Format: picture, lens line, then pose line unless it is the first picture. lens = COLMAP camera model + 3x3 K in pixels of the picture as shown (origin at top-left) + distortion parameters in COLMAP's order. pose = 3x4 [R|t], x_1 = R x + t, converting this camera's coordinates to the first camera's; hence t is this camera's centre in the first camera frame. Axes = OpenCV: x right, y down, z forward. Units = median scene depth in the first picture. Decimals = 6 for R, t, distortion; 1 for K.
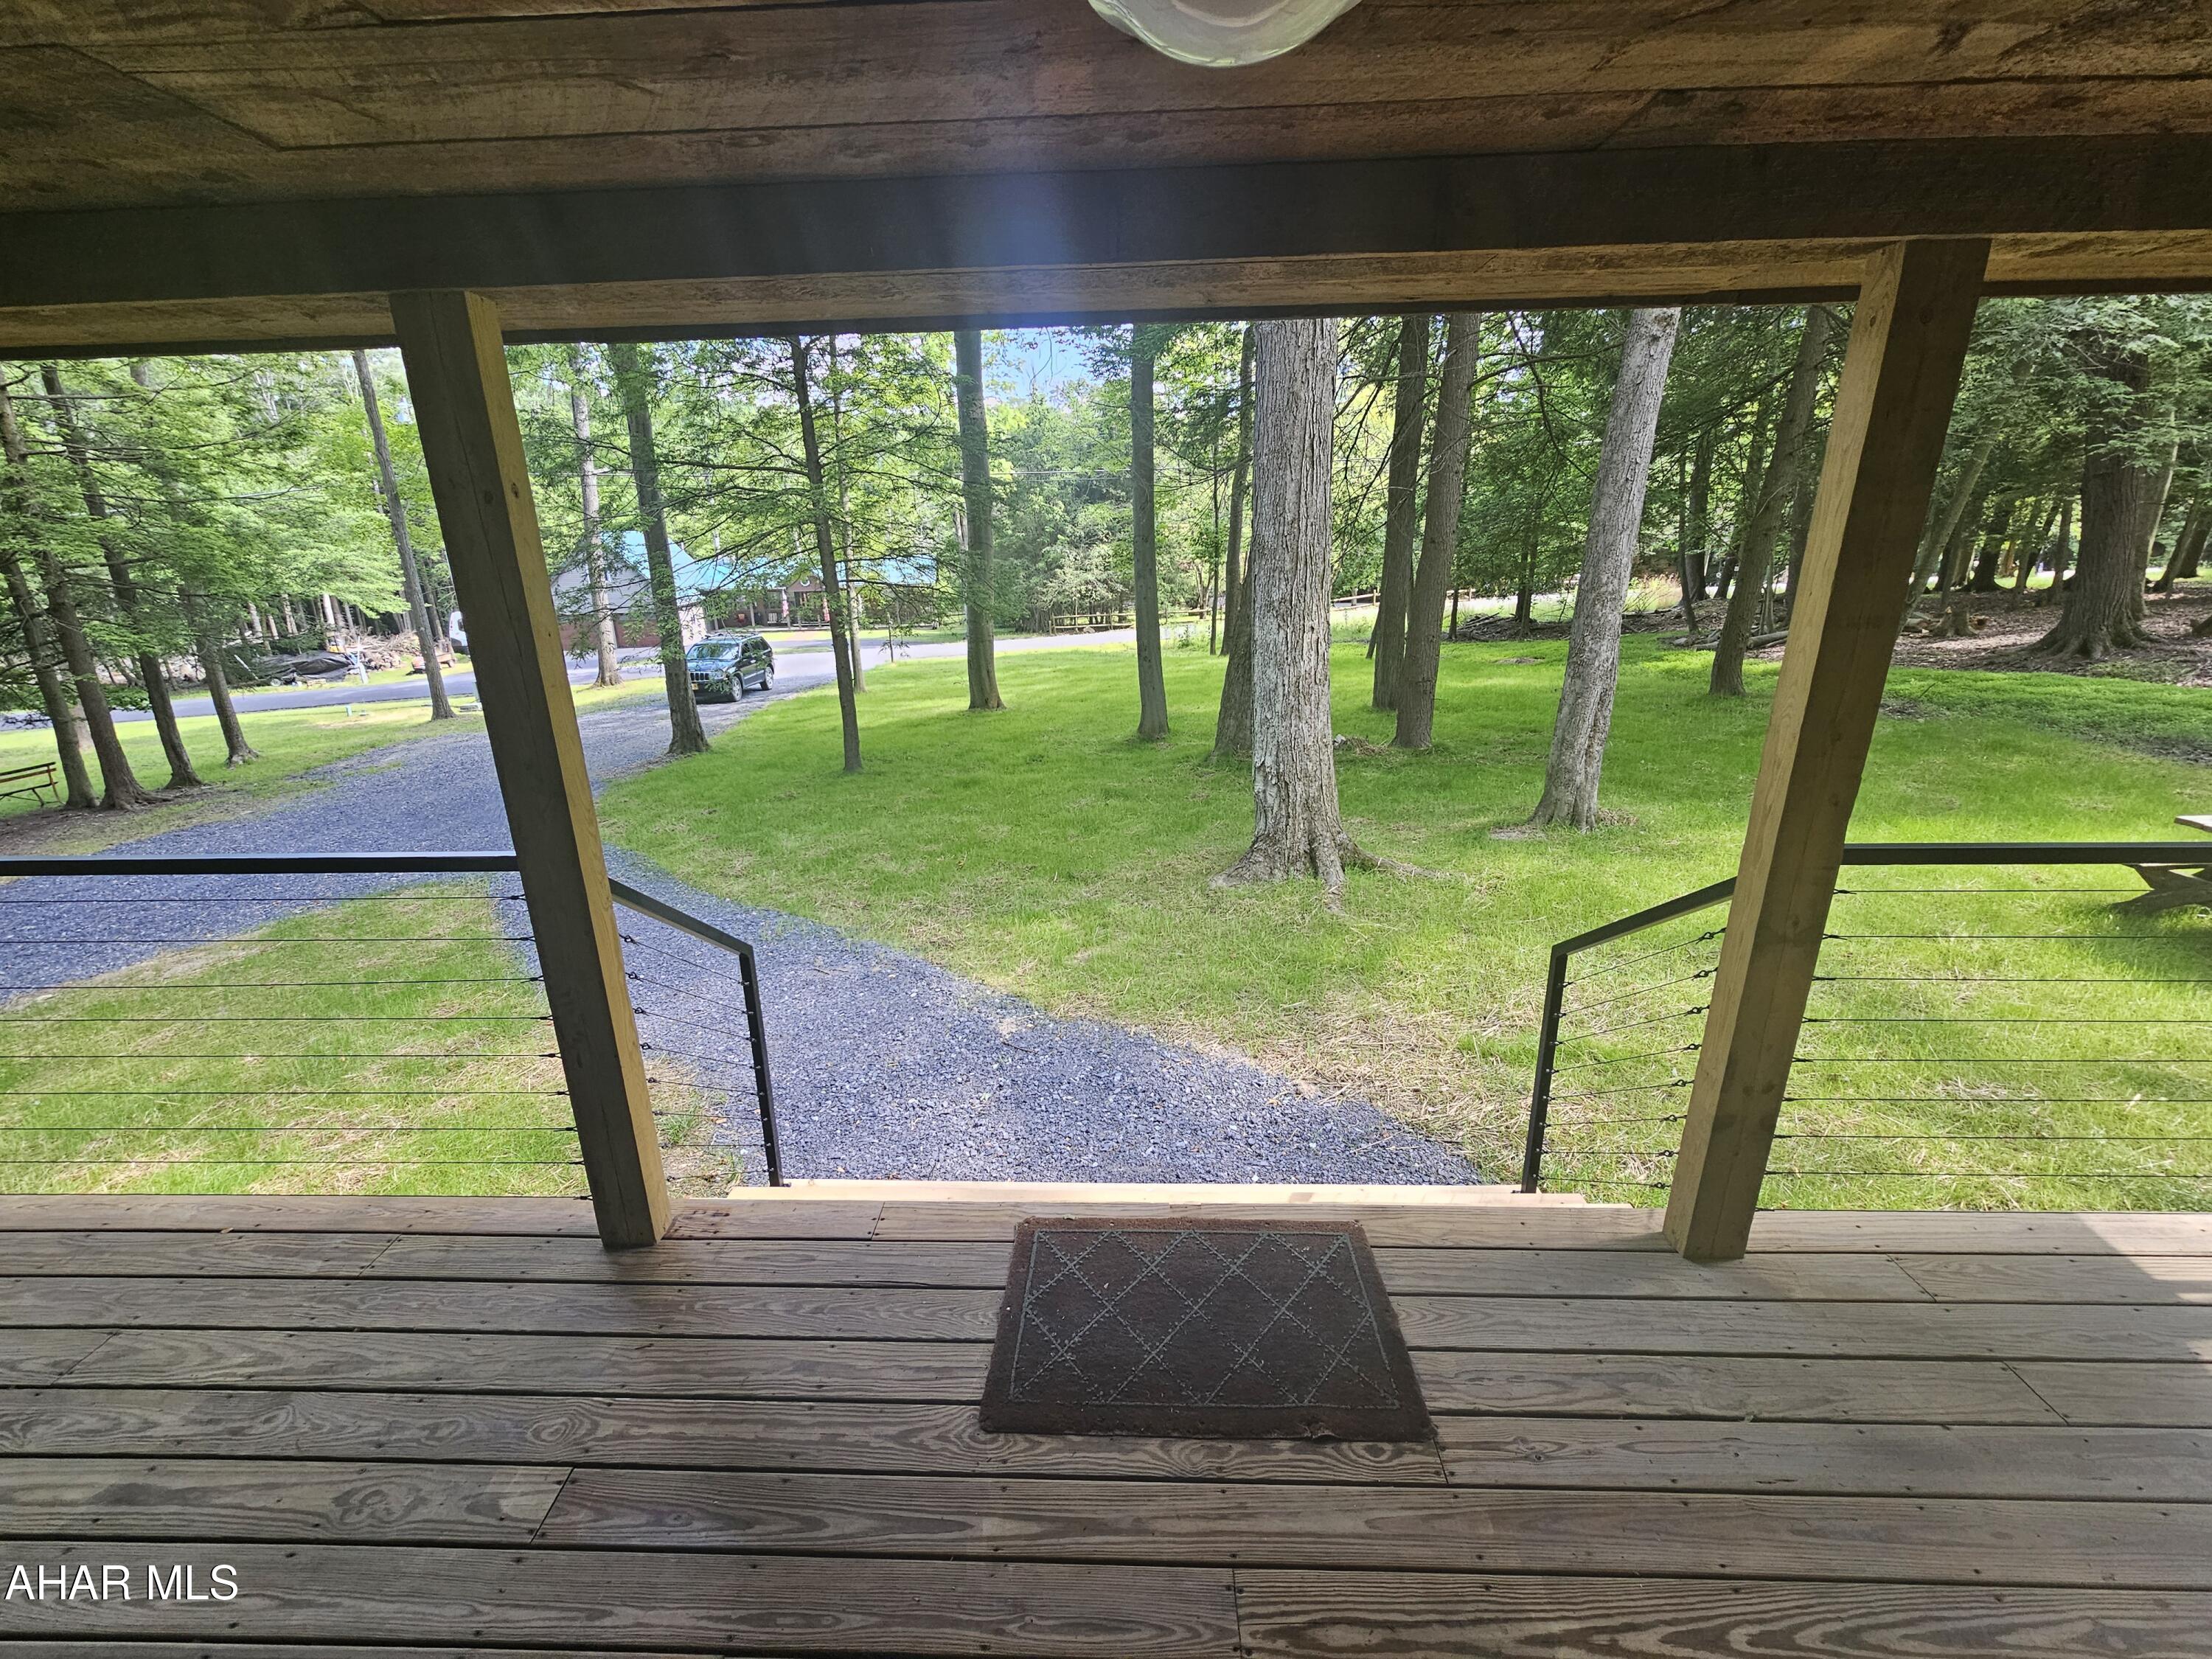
lens RADIAL K [[907.8, 0, 1105.5], [0, 907.8, 830.3], [0, 0, 1]] dist [0.002718, 0.000005]
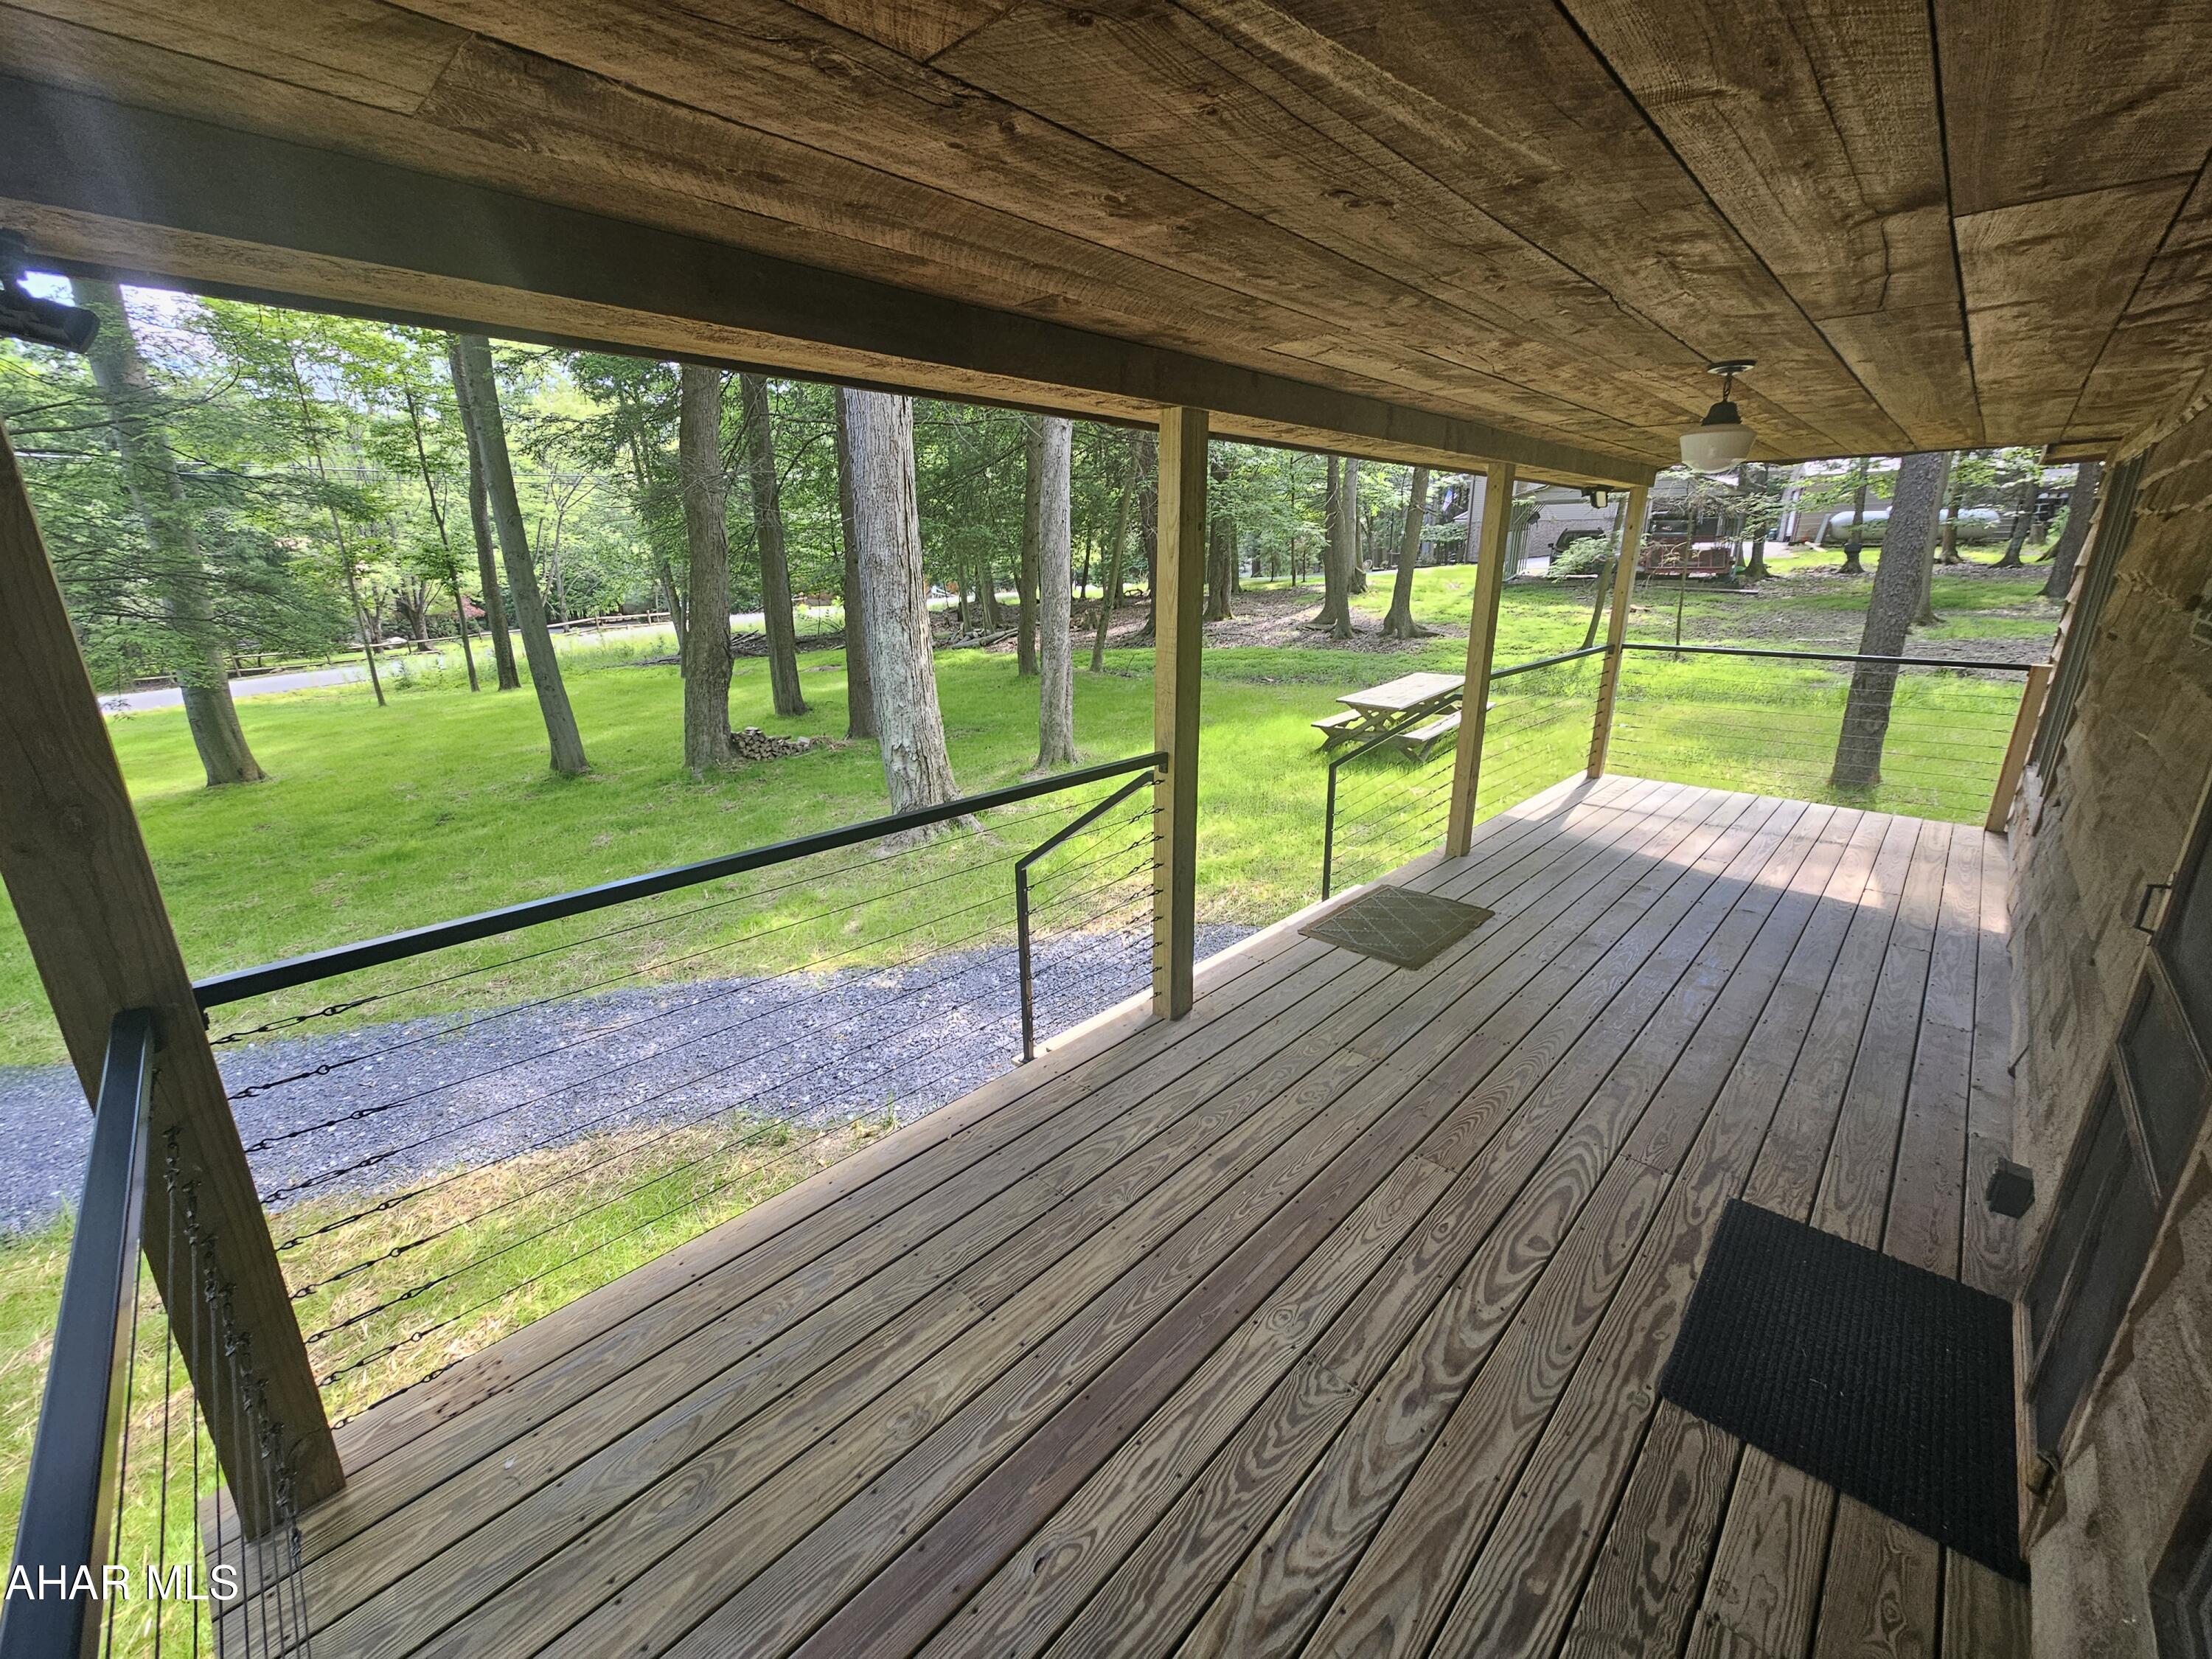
lens RADIAL K [[907.8, 0, 1095.7], [0, 907.8, 830.5], [0, 0, 1]] dist [0.002718, 0.000005]
pose [[0.659217, -0.200129, 0.724832, -0.592228], [0.217969, 0.973404, 0.070523, 0.007952], [-0.719668, 0.111500, 0.685307, 0.012516]]
